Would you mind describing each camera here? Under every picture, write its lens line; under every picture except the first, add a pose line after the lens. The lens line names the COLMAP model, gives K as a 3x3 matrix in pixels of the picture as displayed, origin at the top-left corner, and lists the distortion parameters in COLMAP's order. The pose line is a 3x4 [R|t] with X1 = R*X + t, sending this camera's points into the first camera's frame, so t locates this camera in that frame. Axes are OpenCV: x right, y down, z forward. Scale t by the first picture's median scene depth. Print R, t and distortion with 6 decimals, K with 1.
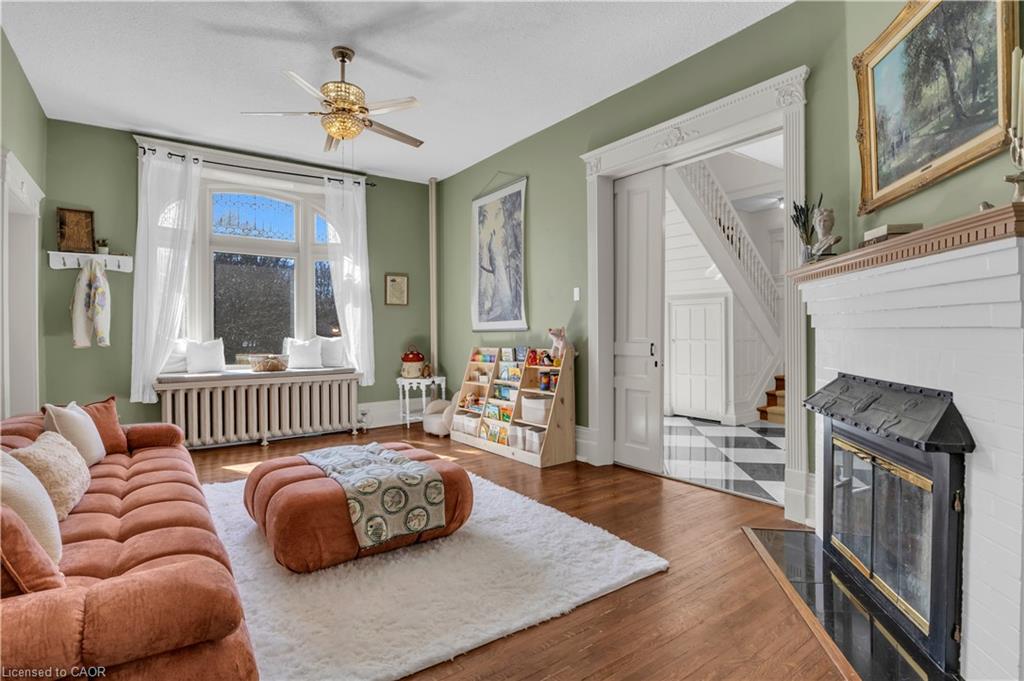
lens RADIAL K [[516.5, 0, 517.7], [0, 516.5, 339.2], [0, 0, 1]] dist [-0.018605, -0.008680]
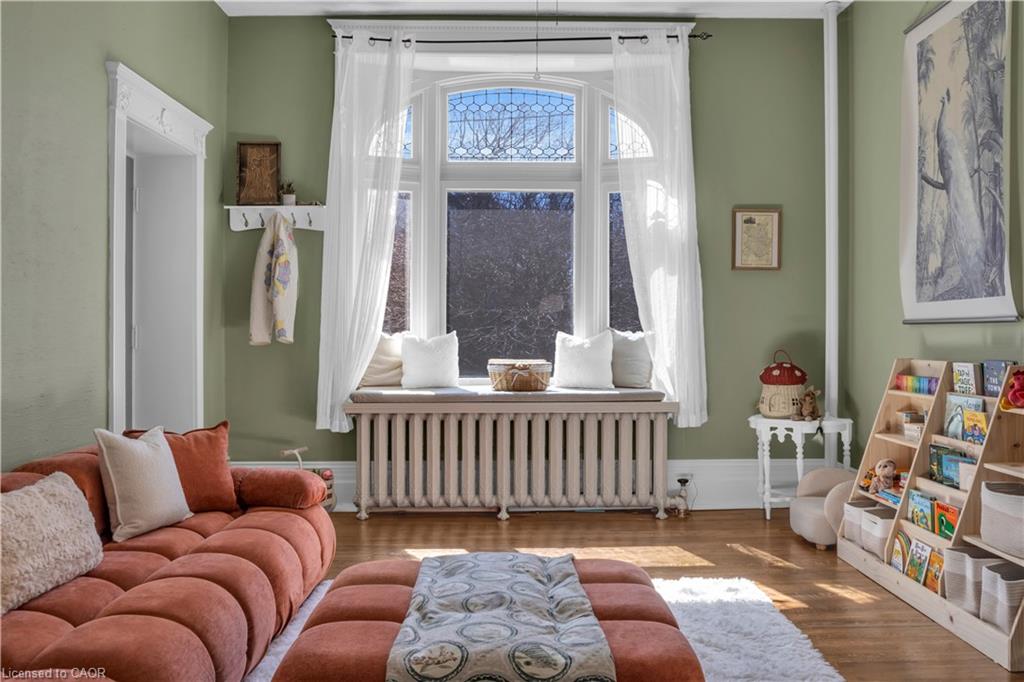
lens RADIAL K [[902.1, 0, 512.0], [0, 902.1, 341.0], [0, 0, 1]] dist [-0.047260, -0.008650]
pose [[0.808241, 0.015515, -0.588648, 0.103161], [-0.011812, 0.999879, 0.010136, -0.003335], [0.588734, -0.001239, 0.808326, 0.183087]]
